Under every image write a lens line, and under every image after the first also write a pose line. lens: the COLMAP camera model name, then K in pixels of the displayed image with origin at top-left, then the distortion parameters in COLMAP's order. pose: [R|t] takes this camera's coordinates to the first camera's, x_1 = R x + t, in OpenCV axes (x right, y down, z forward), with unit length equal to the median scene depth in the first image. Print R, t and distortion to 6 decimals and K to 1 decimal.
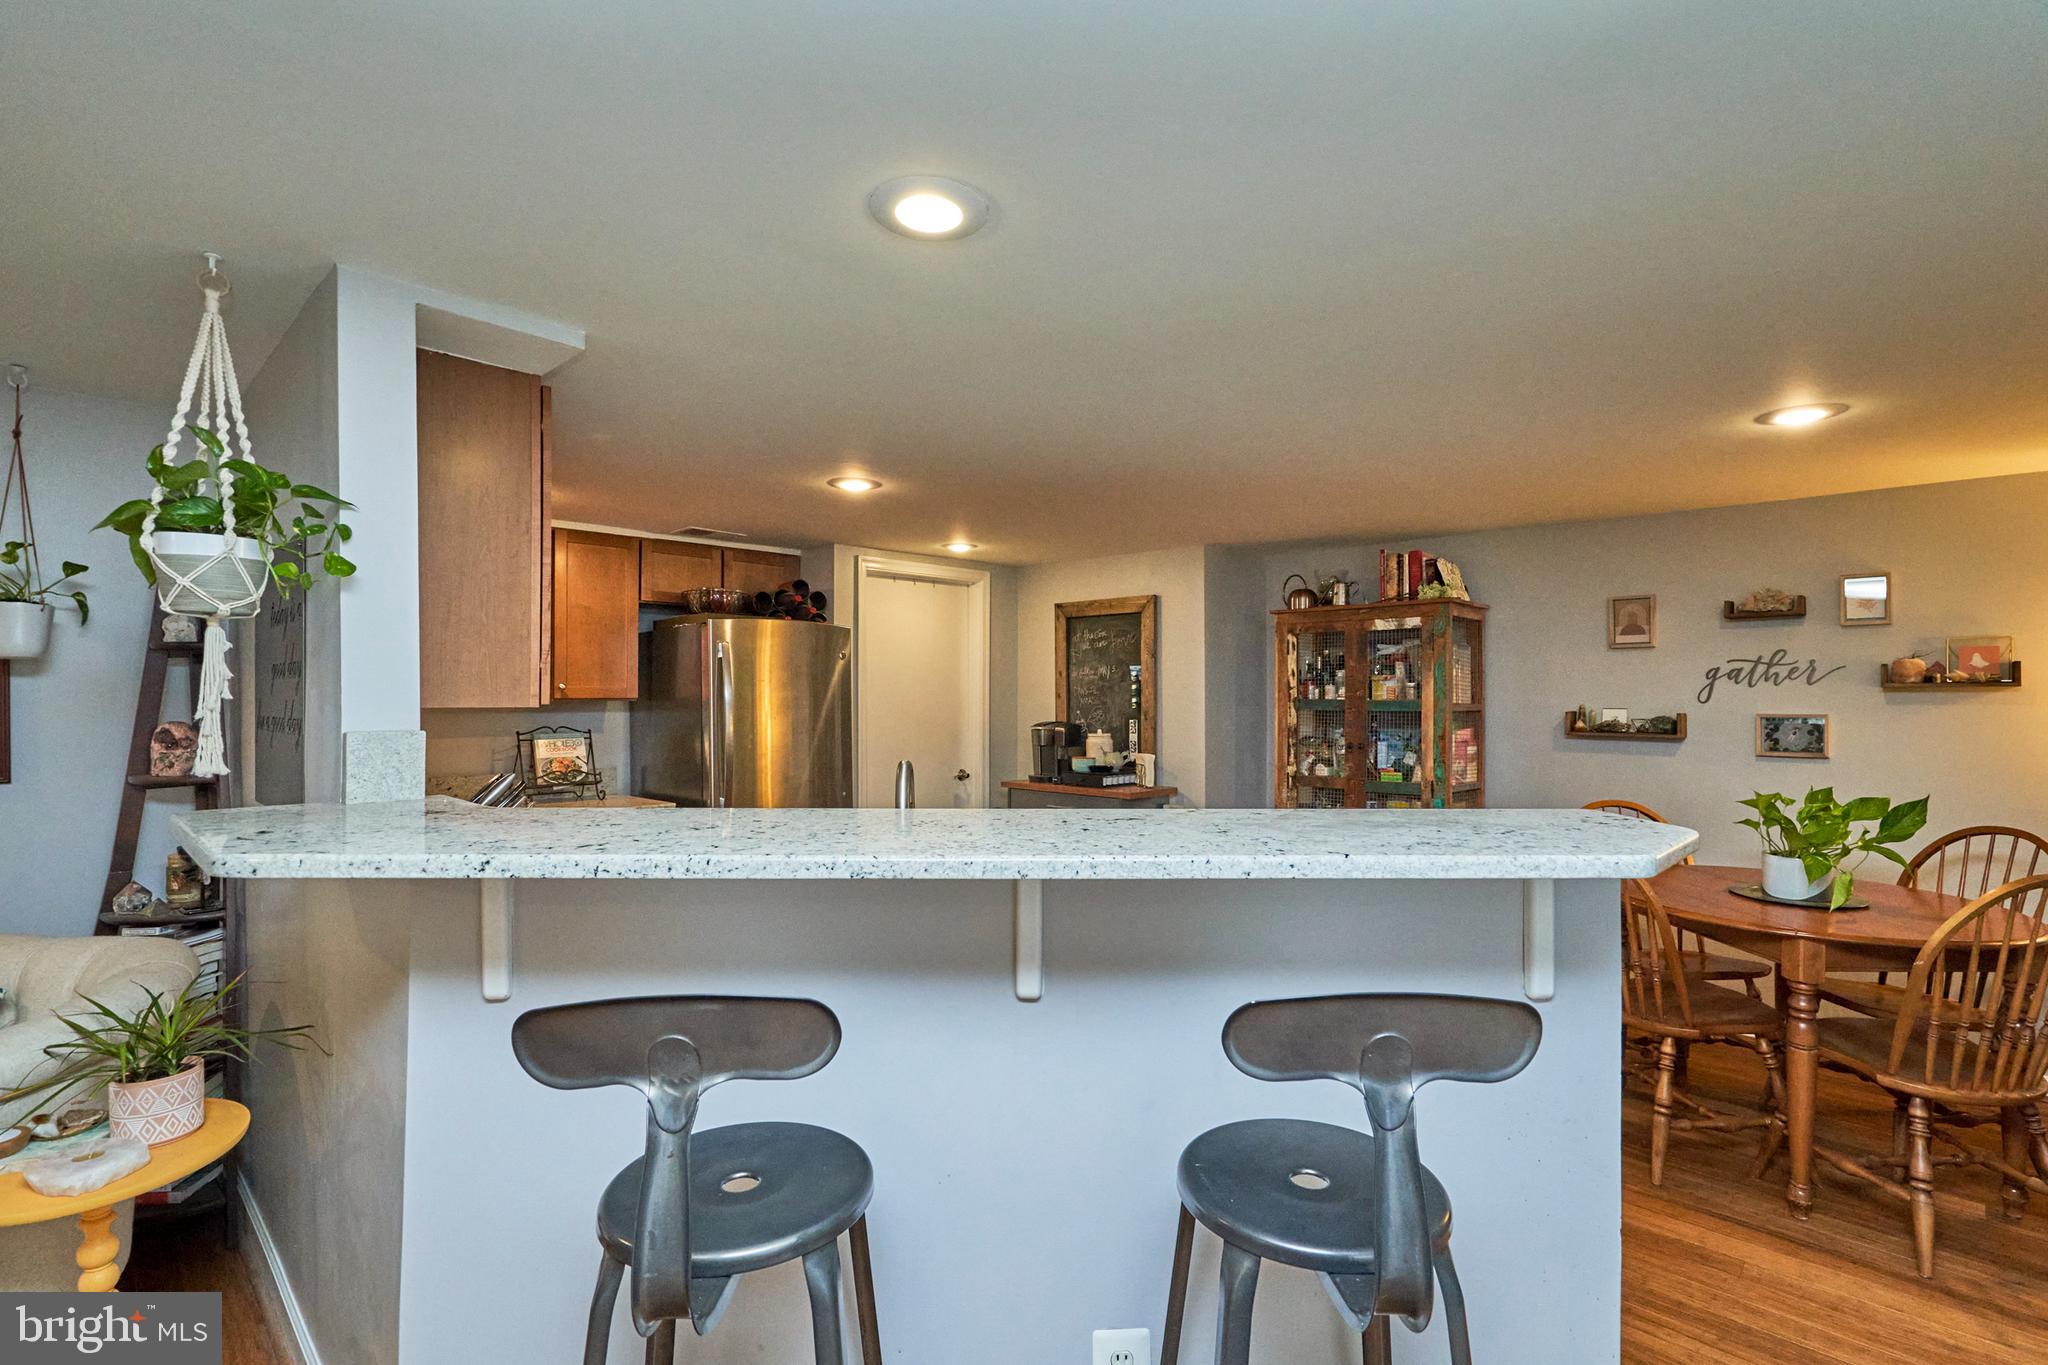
lens RADIAL K [[954.1, 0, 1032.5], [0, 954.1, 705.0], [0, 0, 1]] dist [-0.002816, 0.003104]
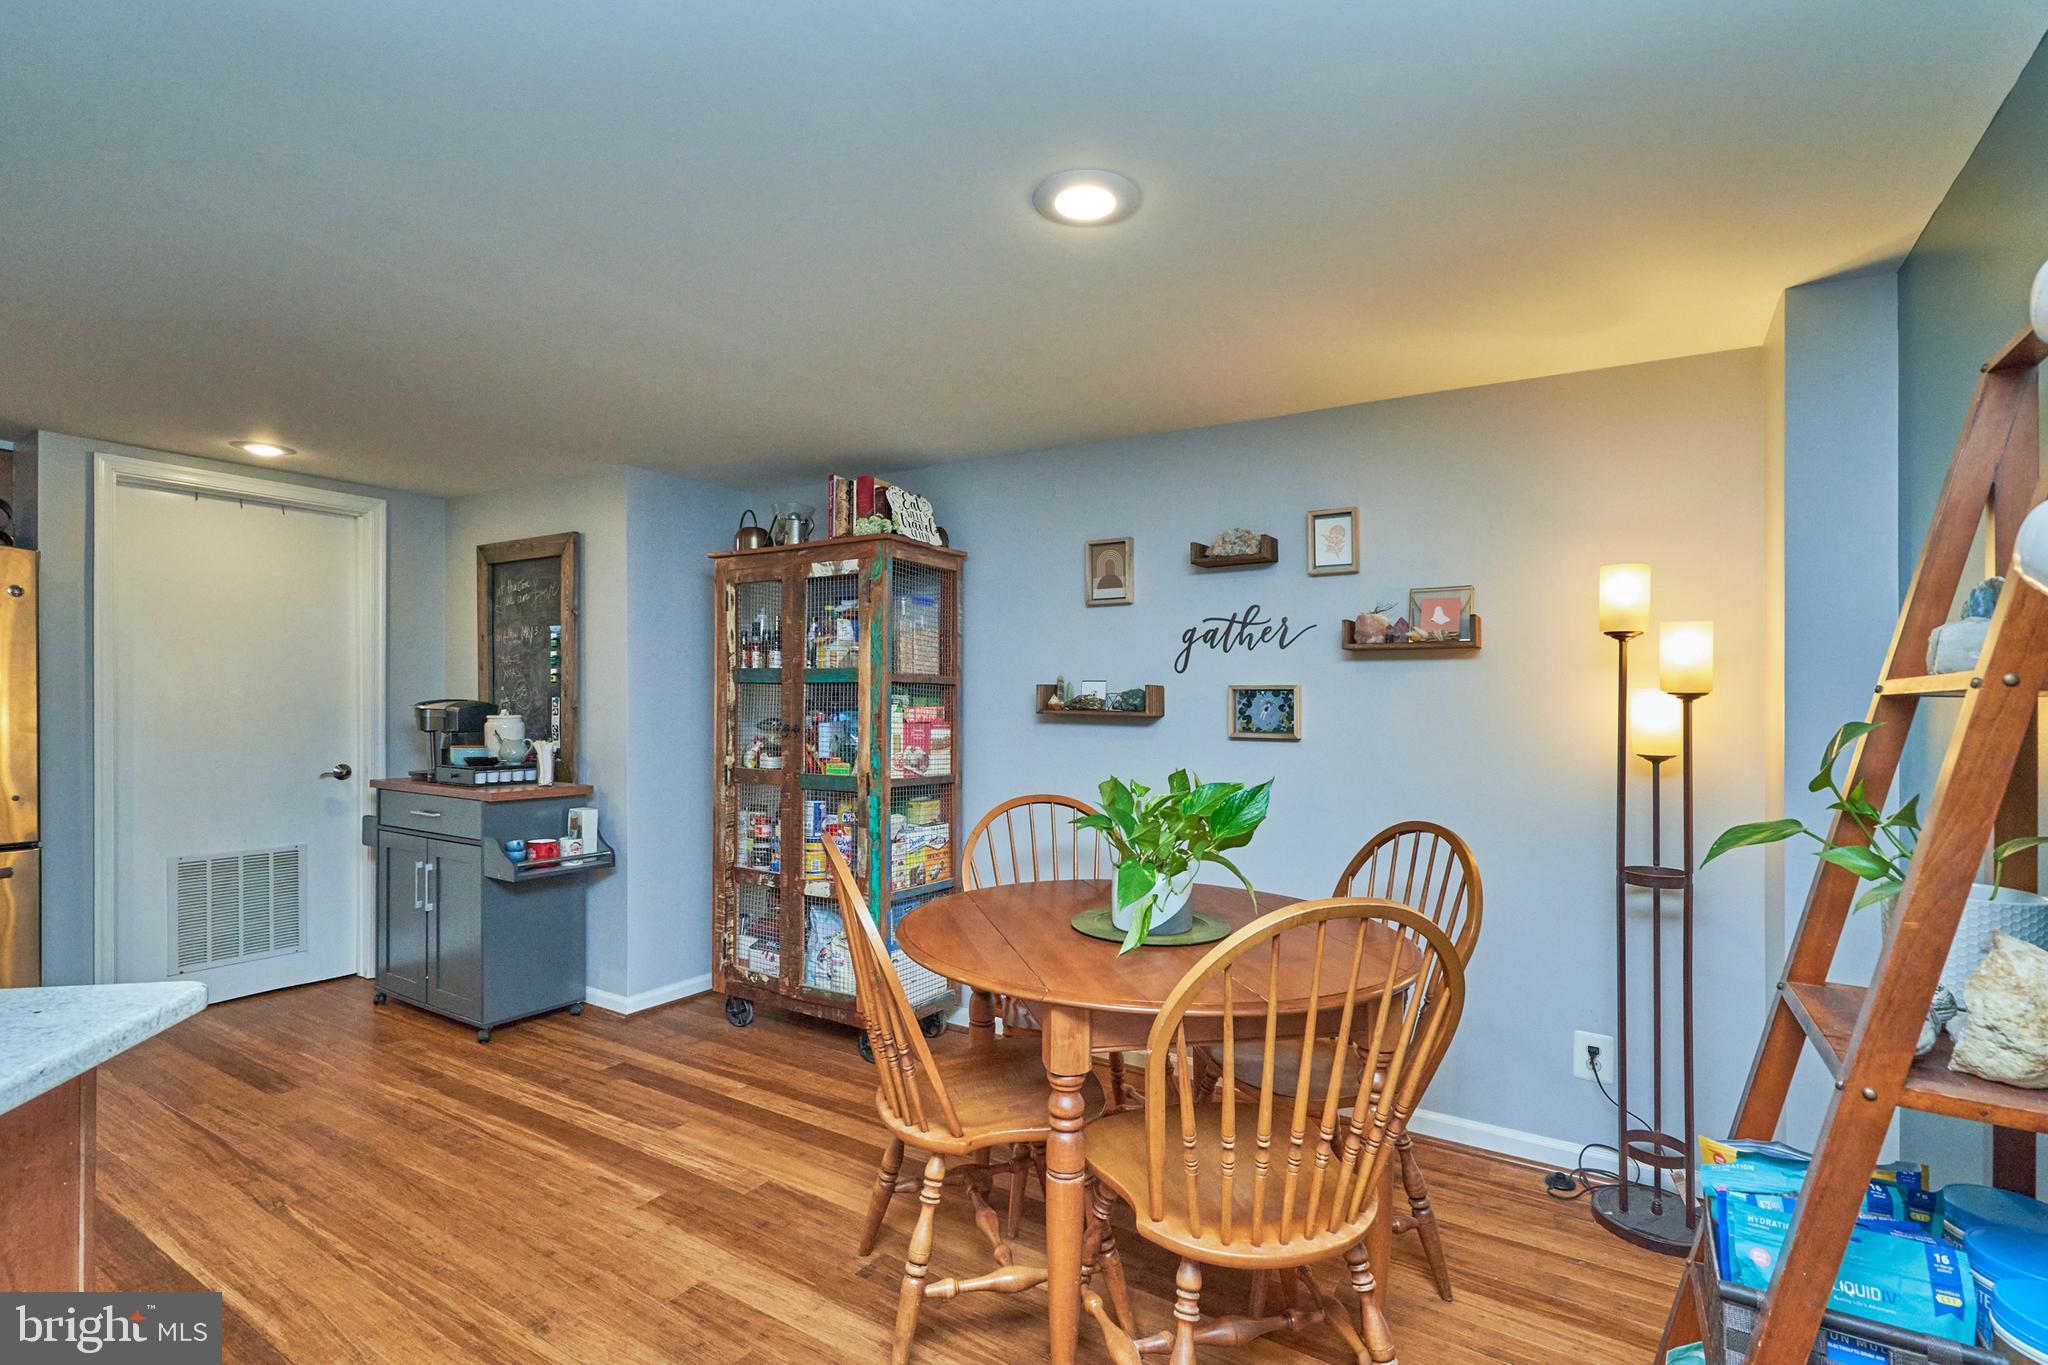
lens RADIAL K [[954.1, 0, 1010.5], [0, 954.1, 709.1], [0, 0, 1]] dist [-0.002816, 0.003104]
pose [[0.980504, 0.007614, 0.196353, 0.367157], [-0.007340, 0.999971, -0.002123, 0.028154], [-0.196364, 0.000641, 0.980531, 0.217813]]
